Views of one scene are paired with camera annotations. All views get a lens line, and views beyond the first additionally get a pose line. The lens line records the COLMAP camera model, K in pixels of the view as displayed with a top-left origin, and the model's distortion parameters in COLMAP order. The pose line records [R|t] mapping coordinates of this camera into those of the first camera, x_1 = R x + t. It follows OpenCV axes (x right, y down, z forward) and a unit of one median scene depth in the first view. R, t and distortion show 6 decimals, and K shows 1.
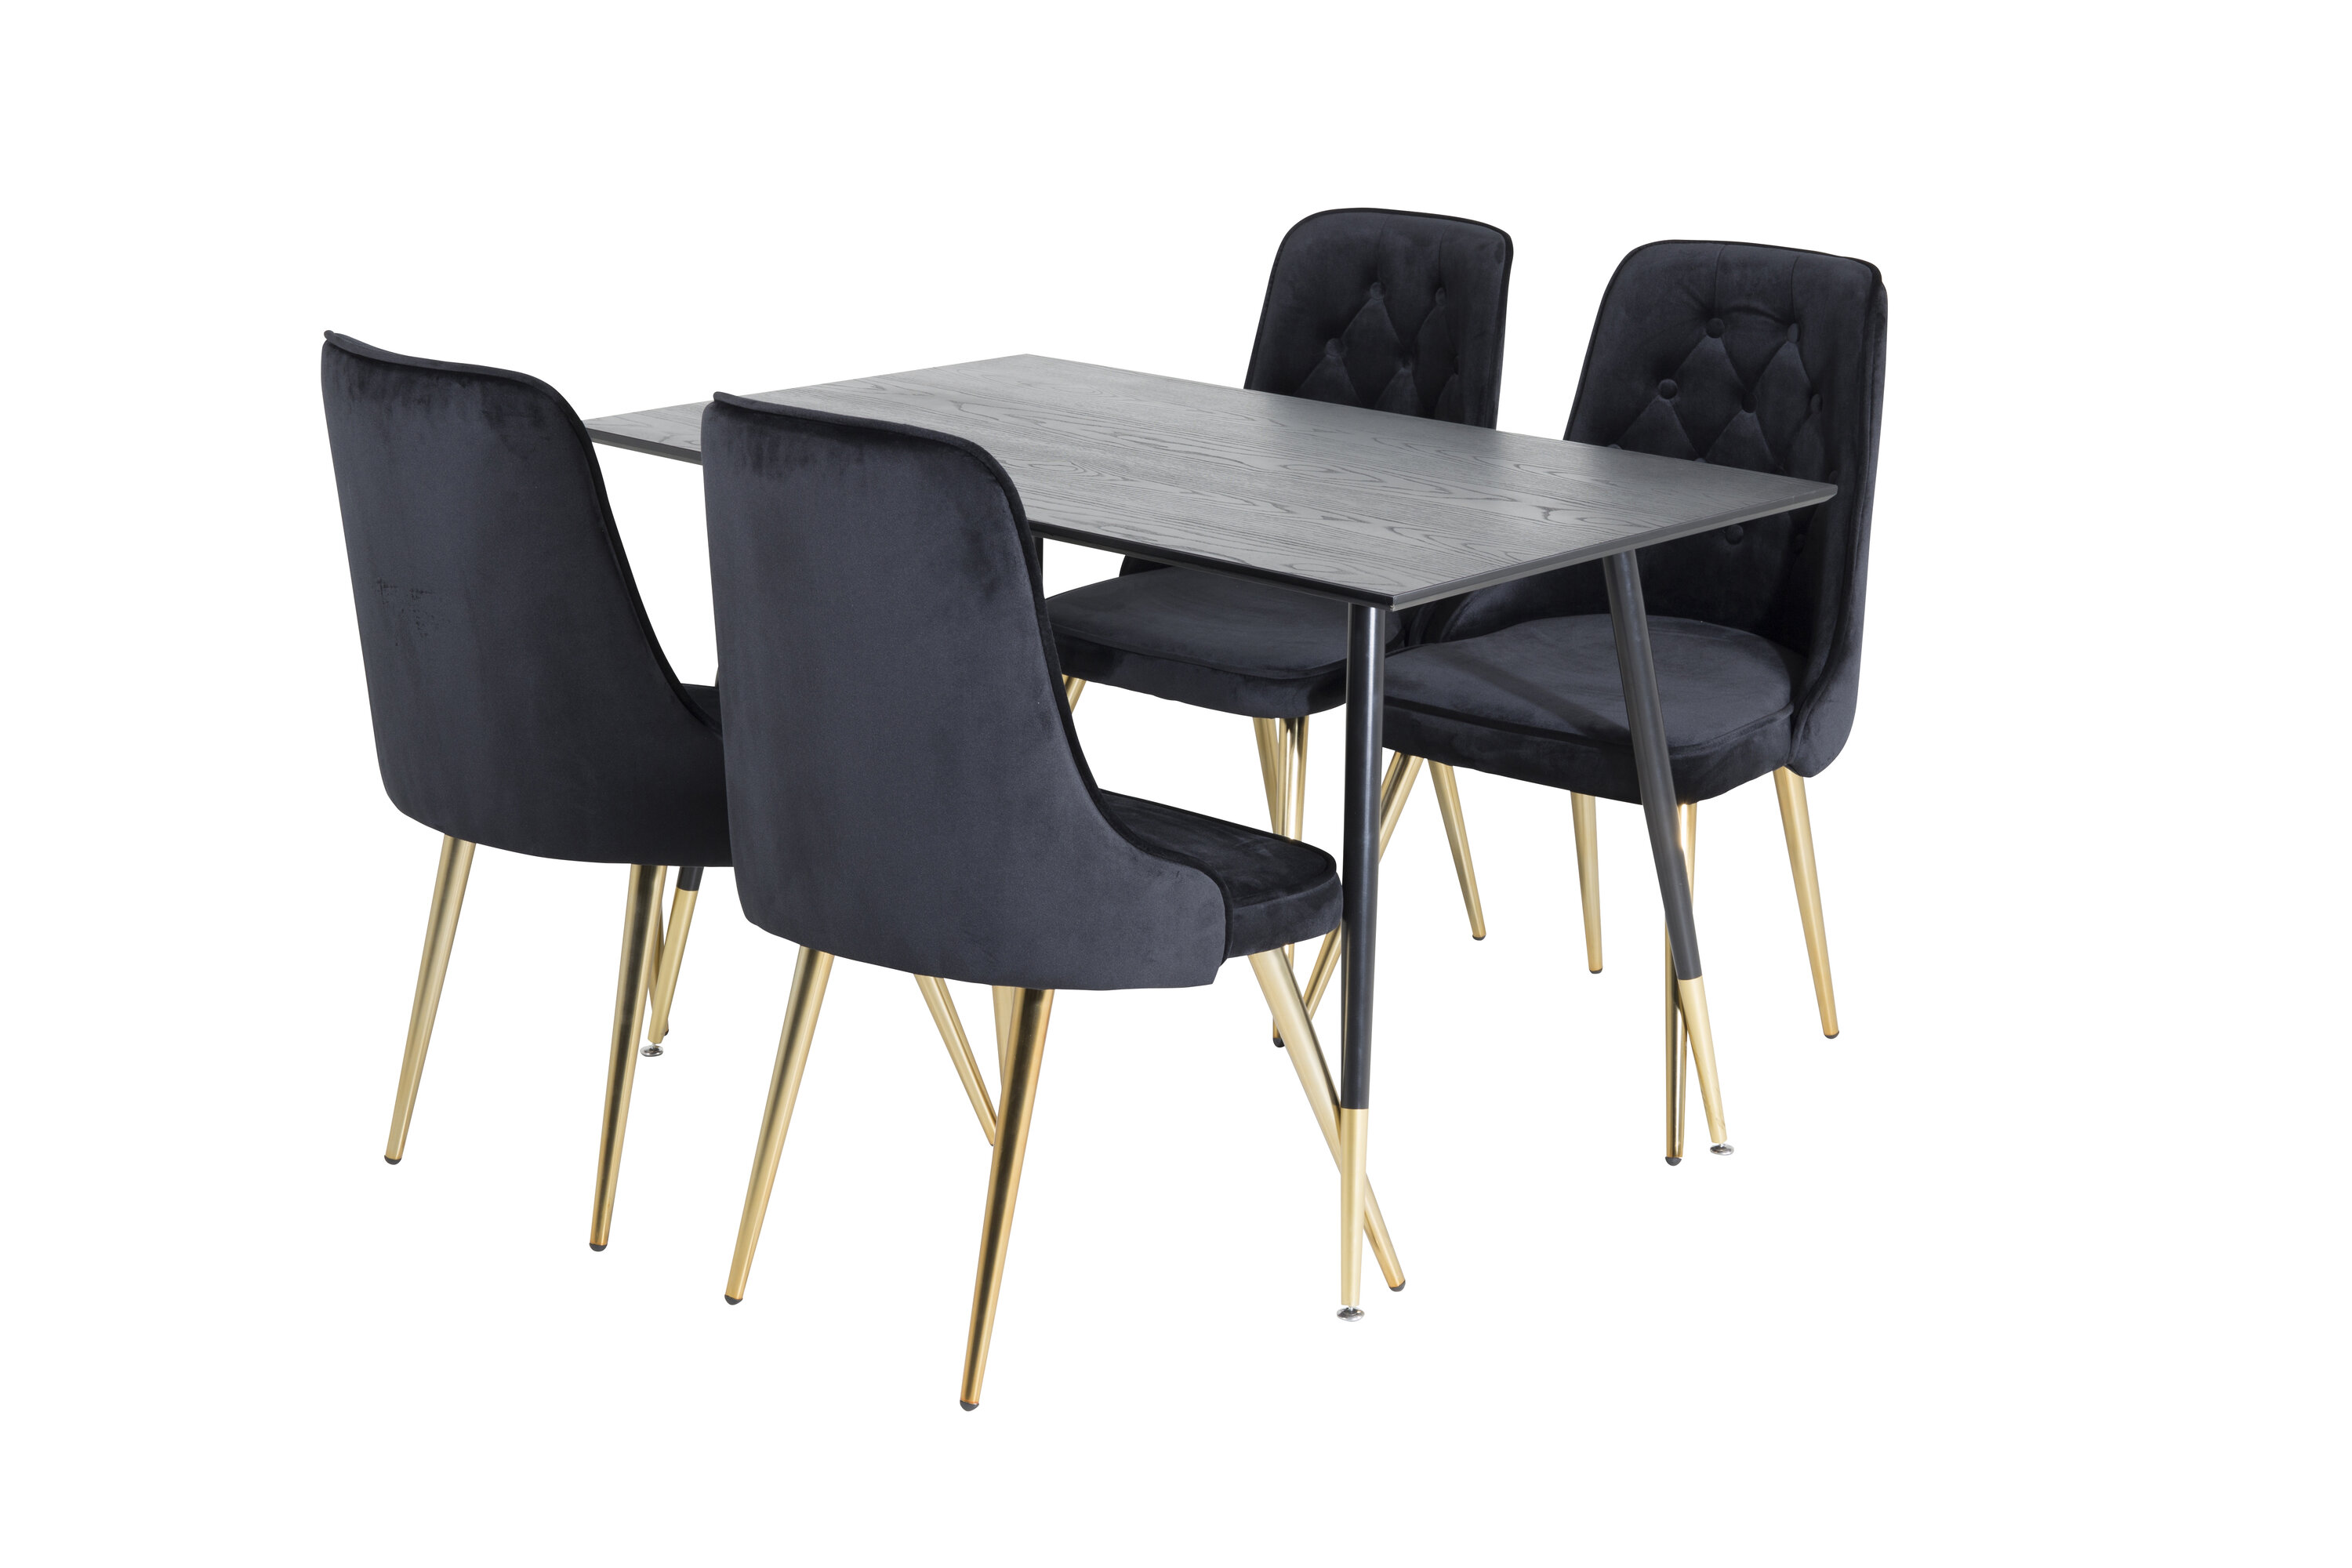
lens RADIAL K [[3602.2, 0, 1177.3], [0, 3602.2, 784.3], [0, 0, 1]] dist [-0.007363, 0.000000]
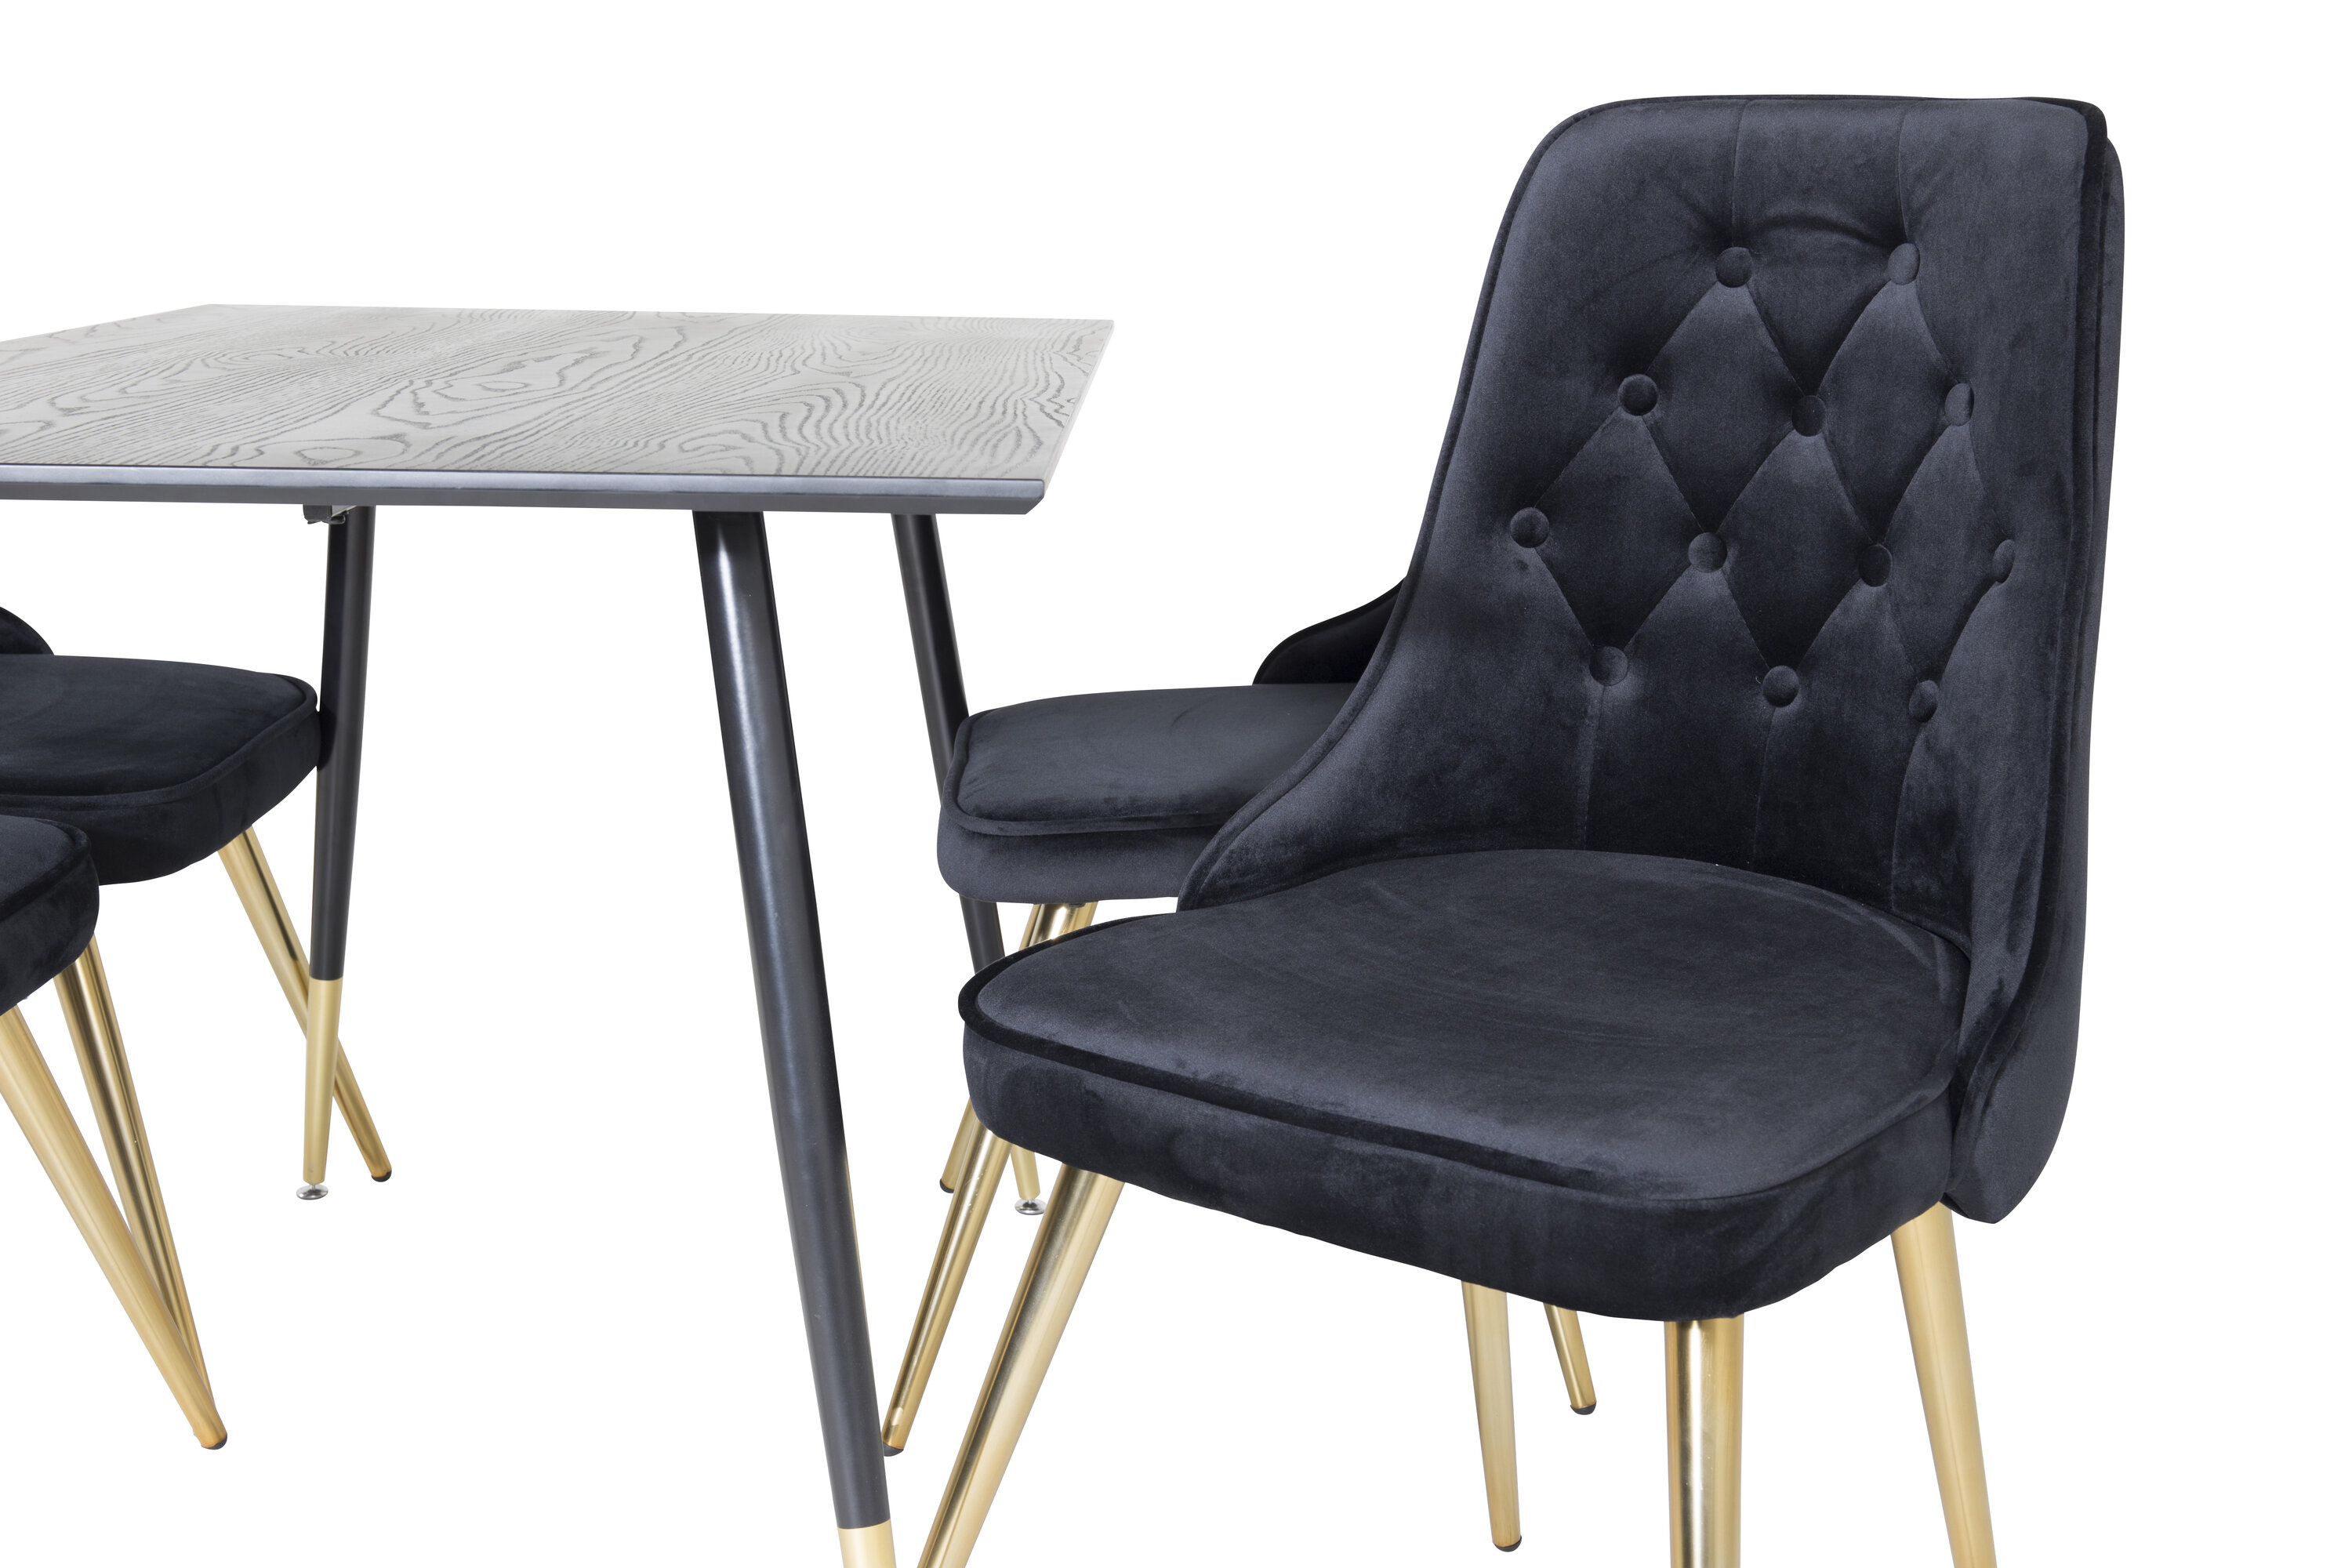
lens RADIAL K [[3087.6, 0, 1177.2], [0, 3087.6, 775.2], [0, 0, 1]] dist [0.008933, 0.000000]
pose [[0.999921, -0.004529, 0.011683, 0.068685], [0.005326, 0.997598, -0.069062, -0.029003], [-0.011342, 0.069119, 0.997544, 0.589669]]
